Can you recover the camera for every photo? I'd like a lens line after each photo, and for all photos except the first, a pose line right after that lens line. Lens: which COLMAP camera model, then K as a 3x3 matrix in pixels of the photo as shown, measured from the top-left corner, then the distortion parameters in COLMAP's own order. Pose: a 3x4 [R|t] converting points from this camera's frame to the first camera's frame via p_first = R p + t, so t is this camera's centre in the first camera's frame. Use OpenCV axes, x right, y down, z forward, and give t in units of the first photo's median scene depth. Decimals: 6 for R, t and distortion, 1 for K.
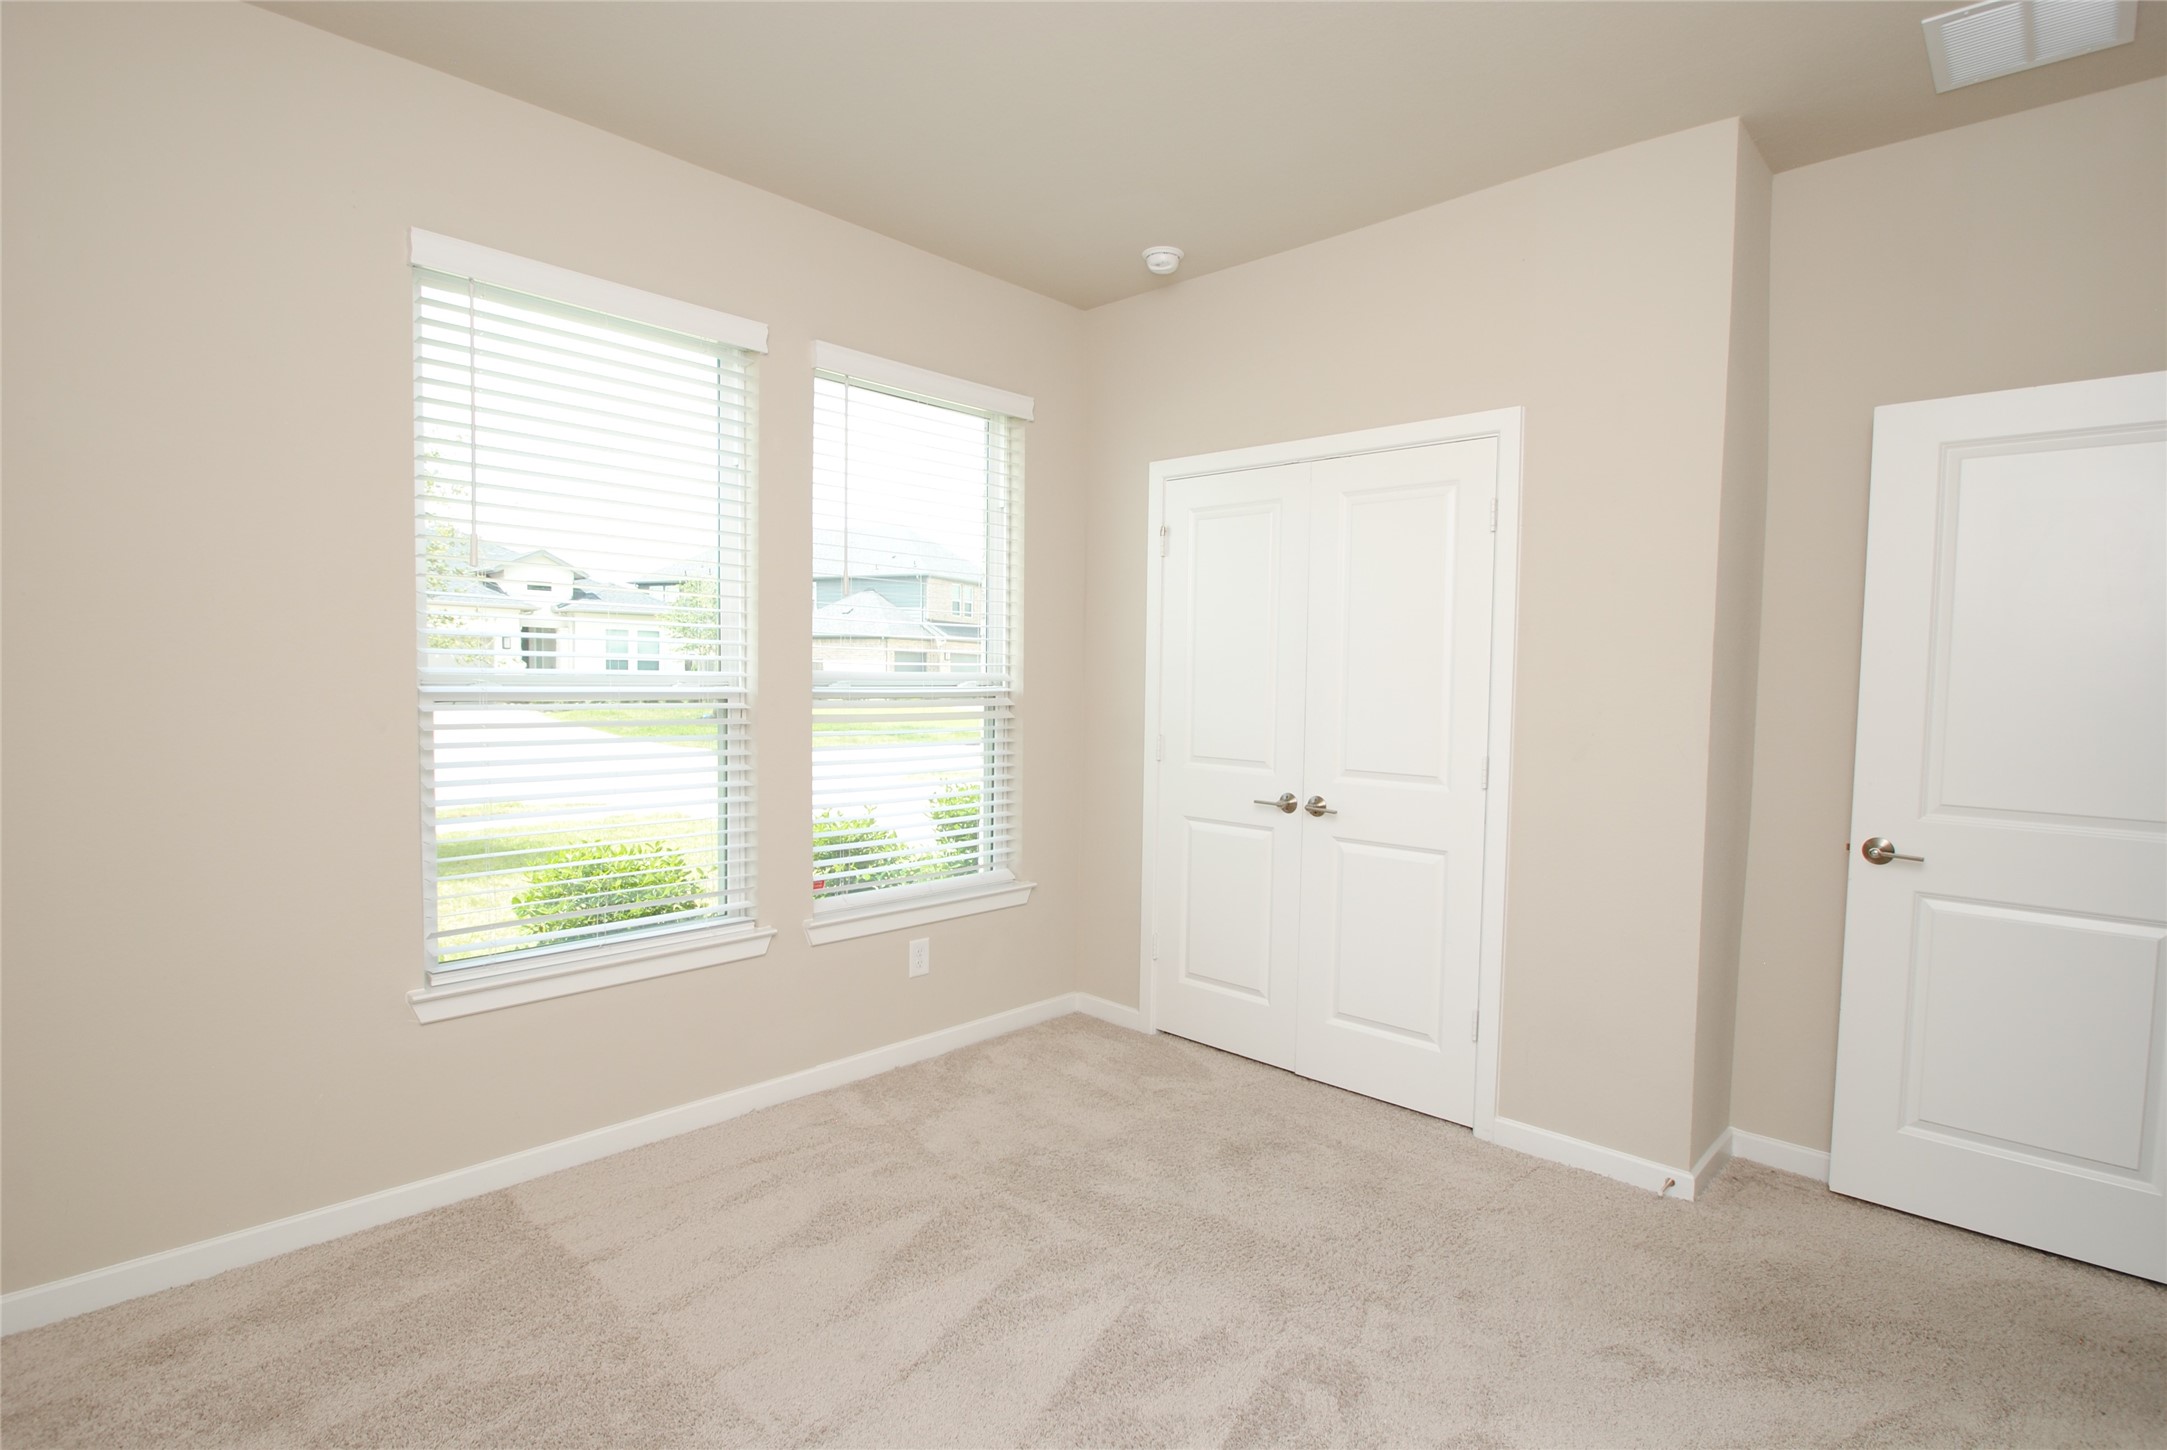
lens RADIAL K [[1070.2, 0, 1106.6], [0, 1070.2, 725.2], [0, 0, 1]] dist [0.011531, -0.021061]
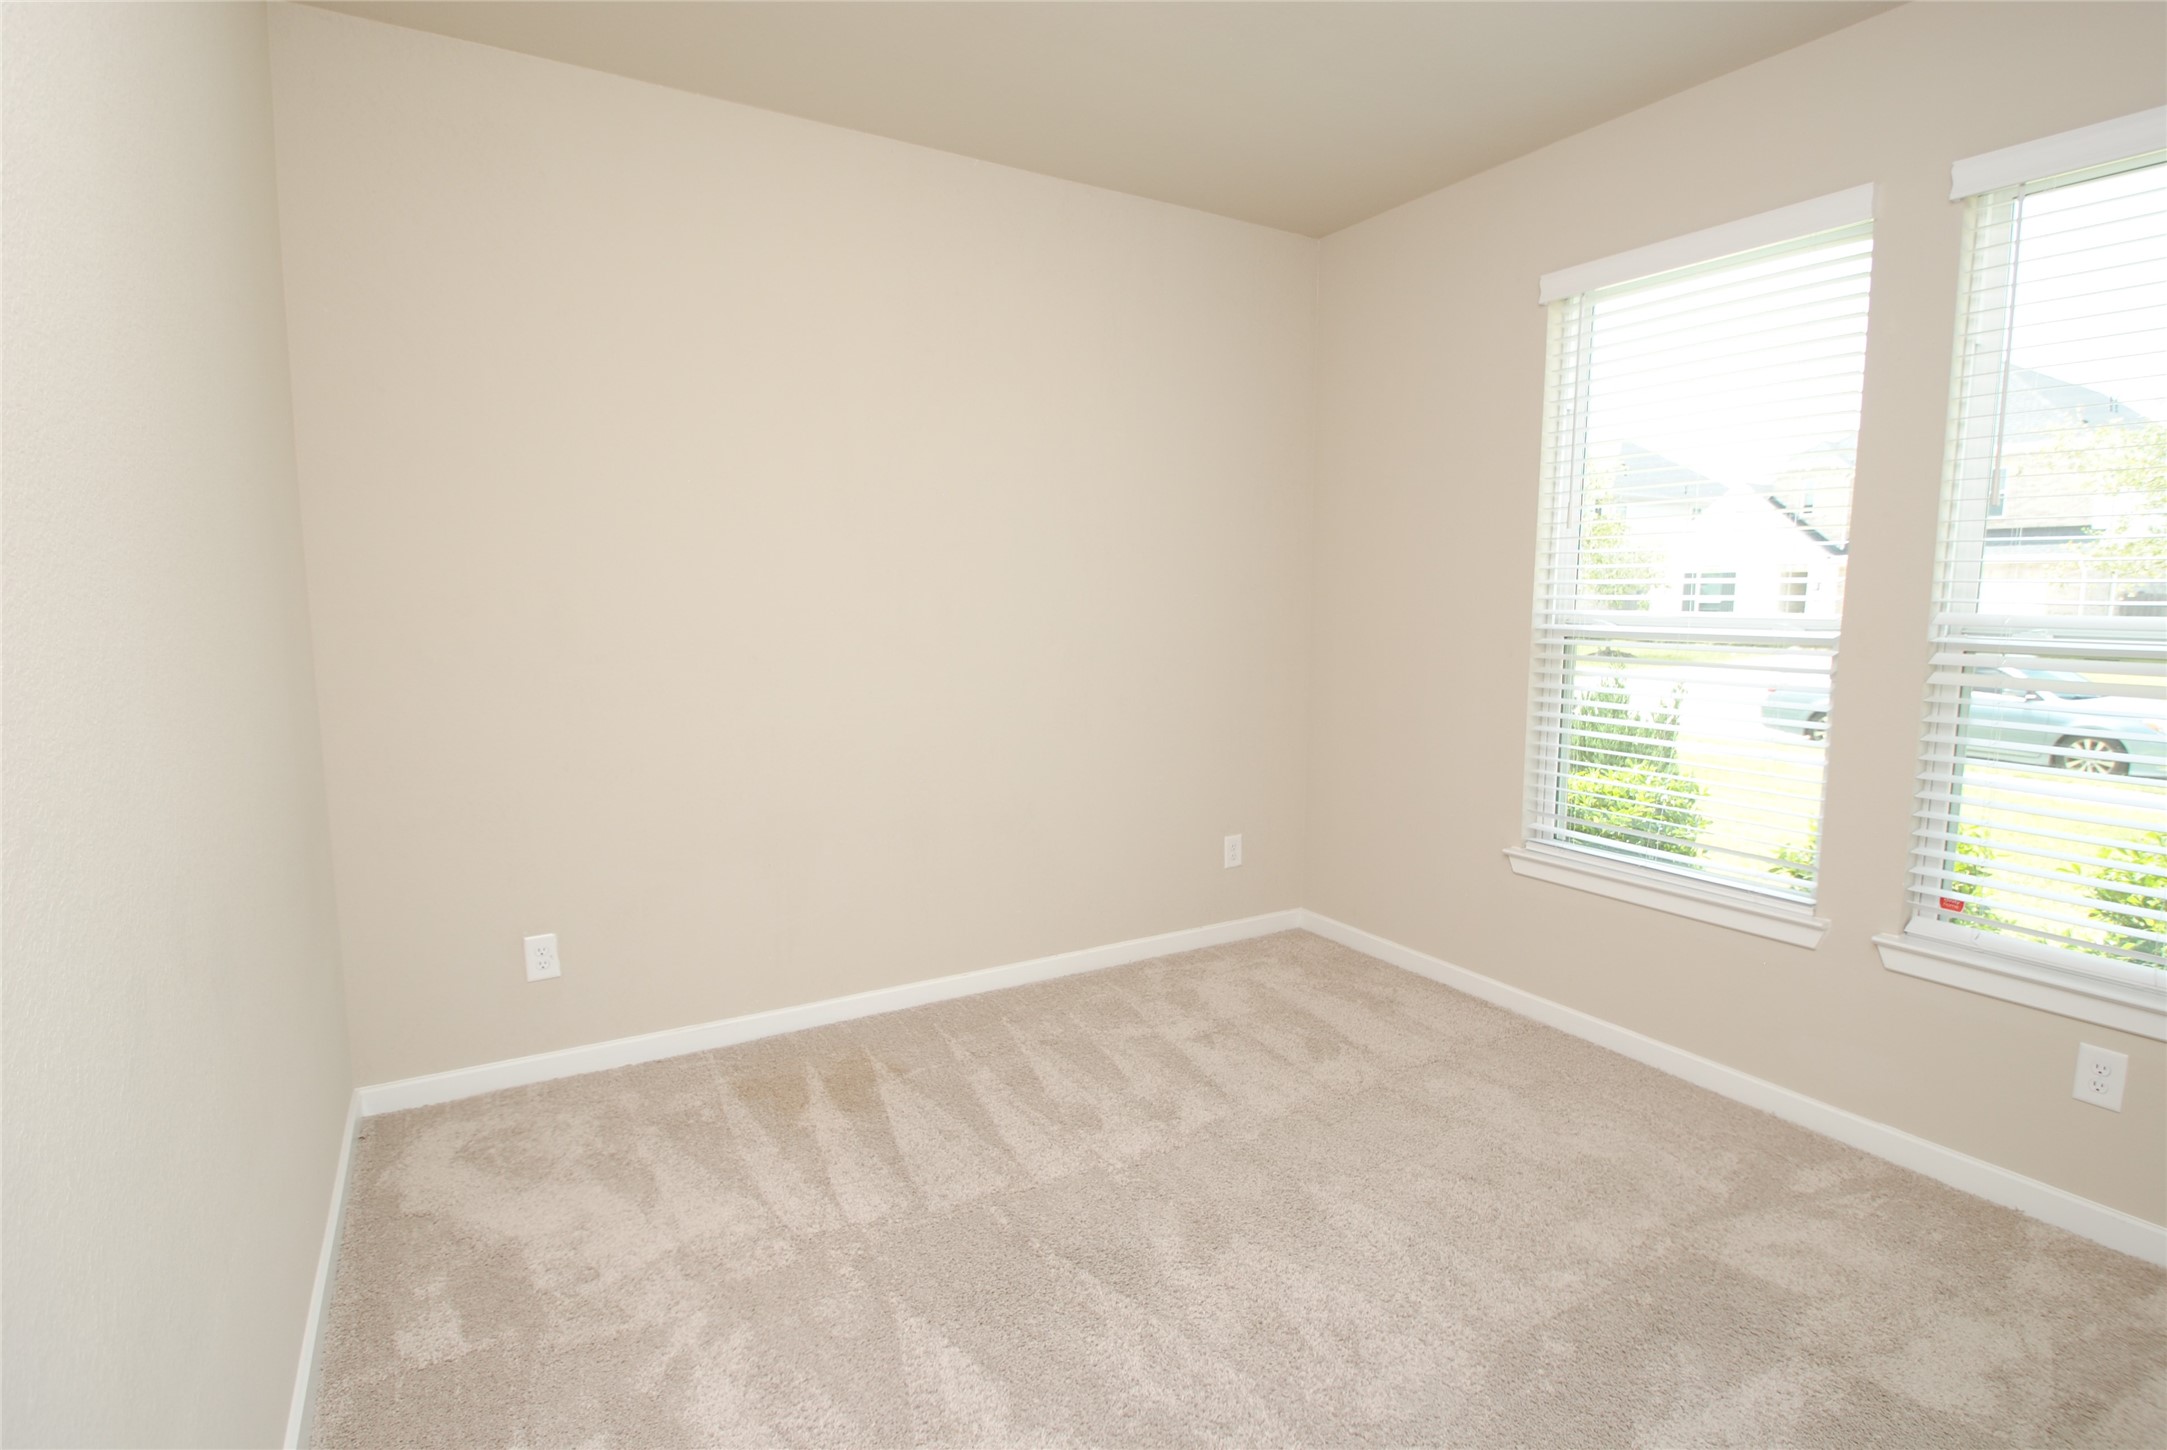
lens RADIAL K [[1070.2, 0, 1106.6], [0, 1070.2, 725.2], [0, 0, 1]] dist [0.011531, -0.021061]
pose [[-0.268627, 0.091522, -0.958886, 0.642115], [-0.060945, 0.991866, 0.111743, -0.022490], [0.961314, 0.088457, -0.260864, 0.684240]]
